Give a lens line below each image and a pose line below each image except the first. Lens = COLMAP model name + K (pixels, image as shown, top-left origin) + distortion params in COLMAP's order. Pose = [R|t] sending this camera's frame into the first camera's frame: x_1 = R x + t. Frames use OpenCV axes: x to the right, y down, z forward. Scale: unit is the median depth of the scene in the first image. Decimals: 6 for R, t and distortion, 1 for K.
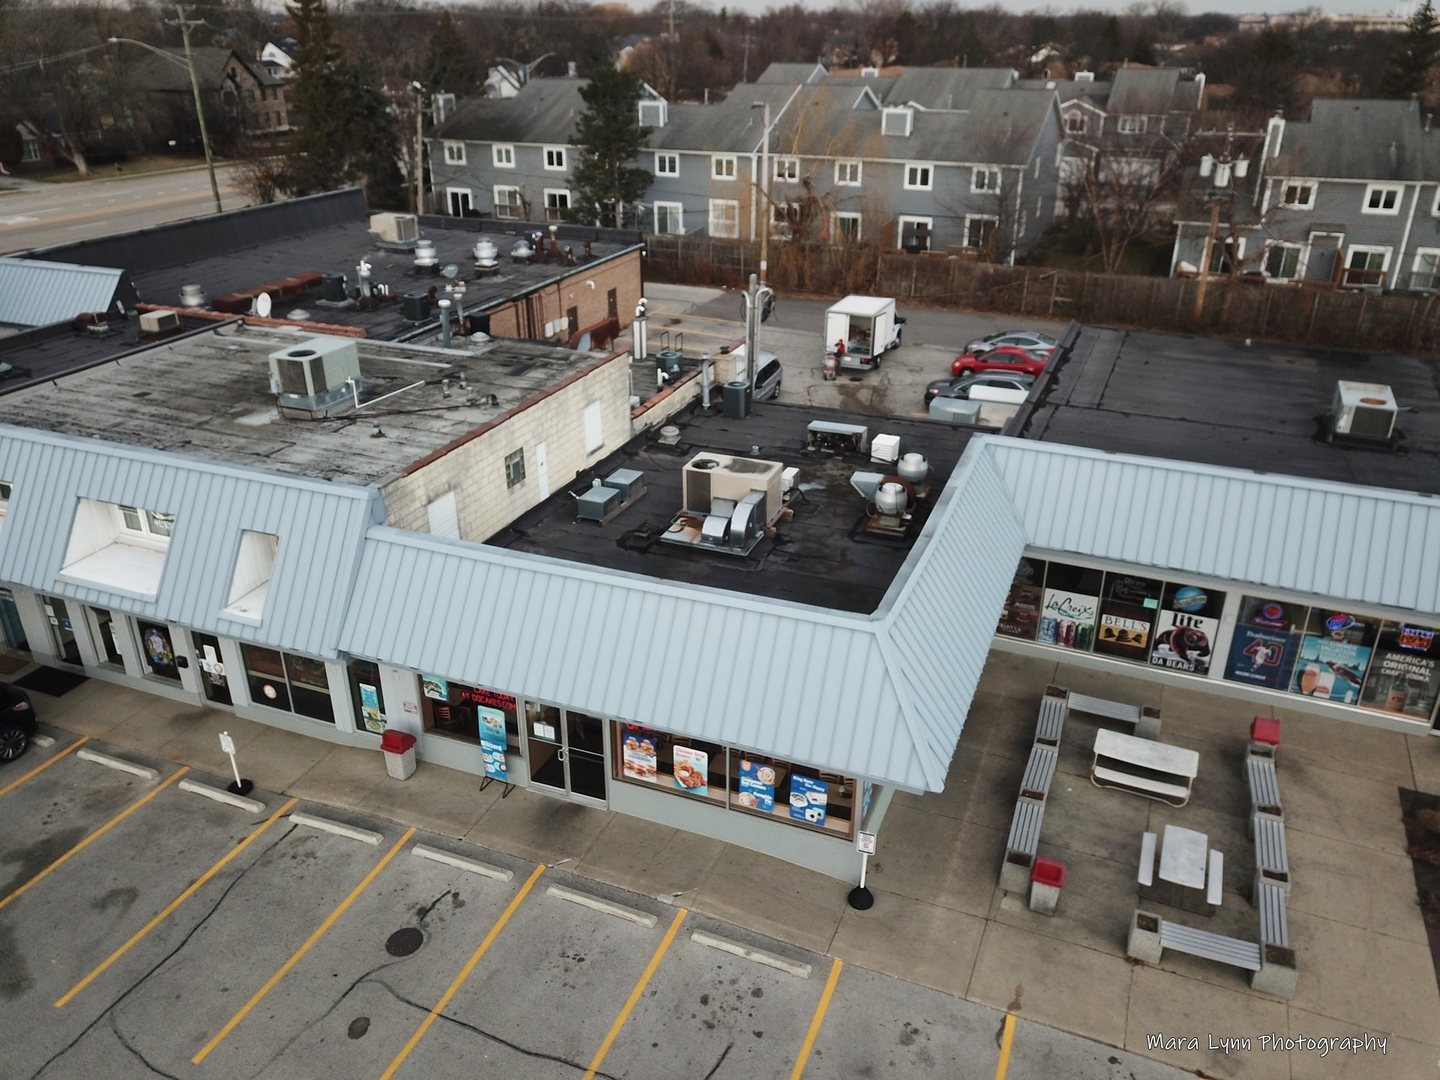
lens RADIAL K [[1092.9, 0, 721.6], [0, 1092.9, 535.8], [0, 0, 1]] dist [0.002198, -0.005720]
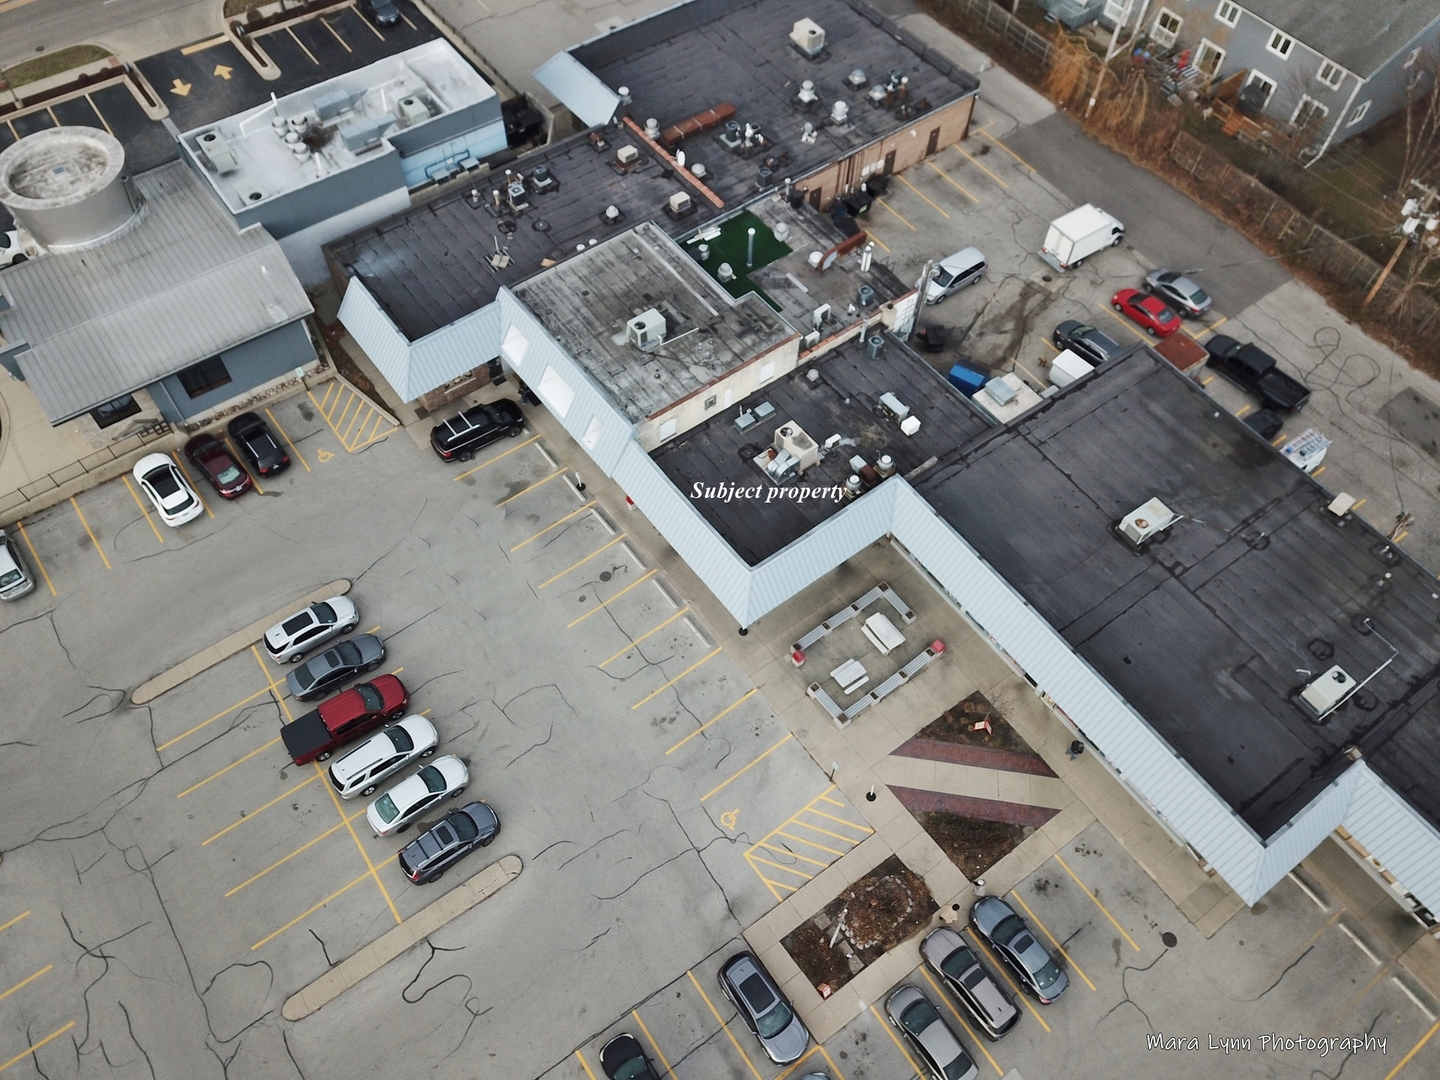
lens RADIAL K [[1092.9, 0, 721.6], [0, 1092.9, 535.8], [0, 0, 1]] dist [0.002198, -0.005720]
pose [[0.857095, 0.435641, -0.274964, 0.563449], [-0.229475, 0.800726, 0.553335, -1.073871], [0.461226, -0.411163, 0.786267, -0.873330]]
